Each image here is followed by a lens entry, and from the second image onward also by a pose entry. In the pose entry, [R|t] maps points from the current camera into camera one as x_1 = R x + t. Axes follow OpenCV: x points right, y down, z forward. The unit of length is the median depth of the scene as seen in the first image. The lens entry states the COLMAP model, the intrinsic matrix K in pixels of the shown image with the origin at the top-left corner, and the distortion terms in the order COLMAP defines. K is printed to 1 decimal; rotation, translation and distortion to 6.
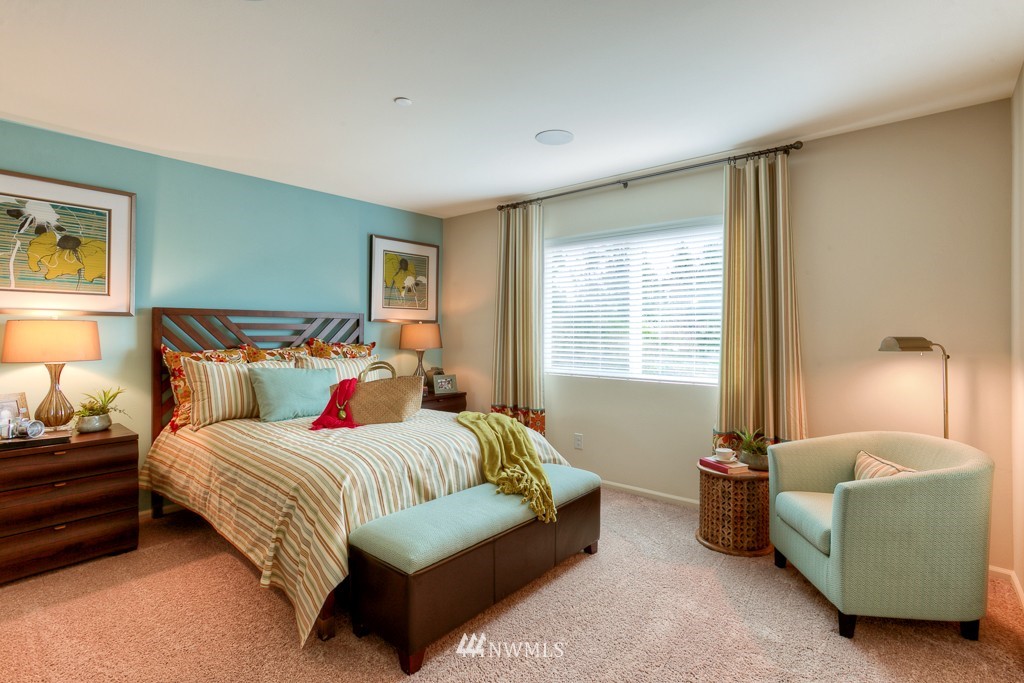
lens RADIAL K [[488.9, 0, 512.3], [0, 488.9, 334.3], [0, 0, 1]] dist [-0.003914, 0.000976]
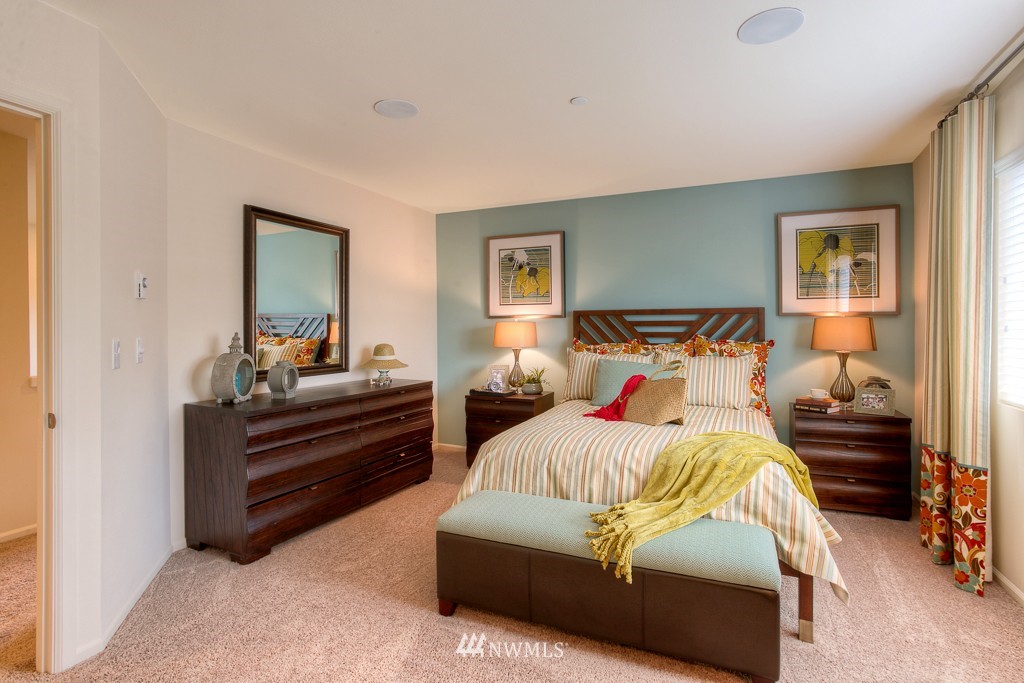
lens RADIAL K [[488.9, 0, 535.3], [0, 488.9, 333.0], [0, 0, 1]] dist [-0.003914, 0.000976]
pose [[0.332603, 0.007460, -0.943037, 0.547531], [-0.001672, 0.999972, 0.007321, -0.002636], [0.943065, -0.000859, 0.332606, 0.455784]]
